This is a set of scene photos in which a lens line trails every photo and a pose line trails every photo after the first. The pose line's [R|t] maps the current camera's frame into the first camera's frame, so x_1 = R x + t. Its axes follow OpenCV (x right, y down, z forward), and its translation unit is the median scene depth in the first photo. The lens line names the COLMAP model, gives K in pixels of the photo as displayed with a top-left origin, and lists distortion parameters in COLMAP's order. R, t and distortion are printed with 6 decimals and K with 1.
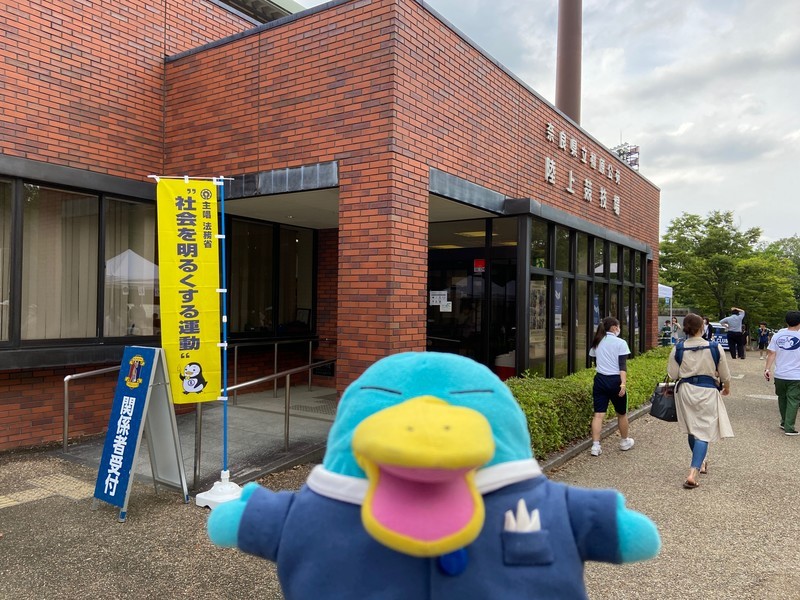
lens RADIAL K [[600.6, 0, 400.0], [0, 600.6, 300.0], [0, 0, 1]] dist [0.119864, -0.148281]
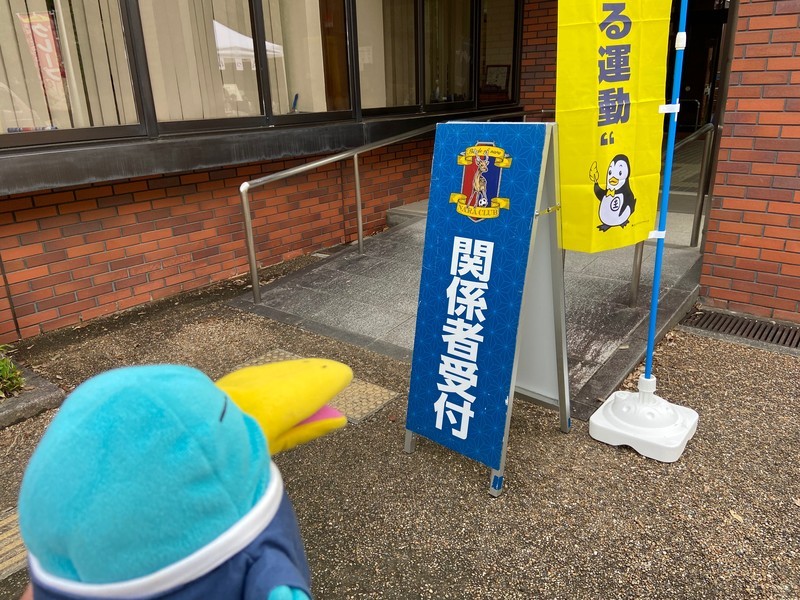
lens RADIAL K [[600.6, 0, 400.0], [0, 600.6, 300.0], [0, 0, 1]] dist [0.119864, -0.148281]
pose [[0.995949, -0.014288, -0.088782, -0.453846], [0.044087, 0.938083, 0.343592, 0.045378], [0.078375, -0.346115, 0.934913, 0.561011]]
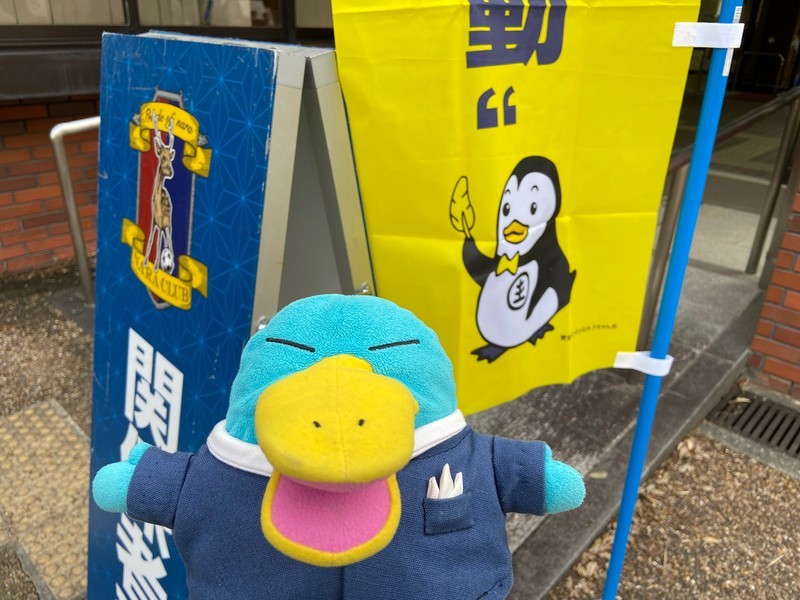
lens RADIAL K [[616.4, 0, 400.0], [0, 616.4, 300.0], [0, 0, 1]] dist [0.084937, -0.164894]
pose [[0.985979, 0.076688, -0.148207, -0.346578], [-0.005309, 0.902114, 0.431465, 0.069885], [0.166788, -0.424629, 0.889872, 0.855457]]
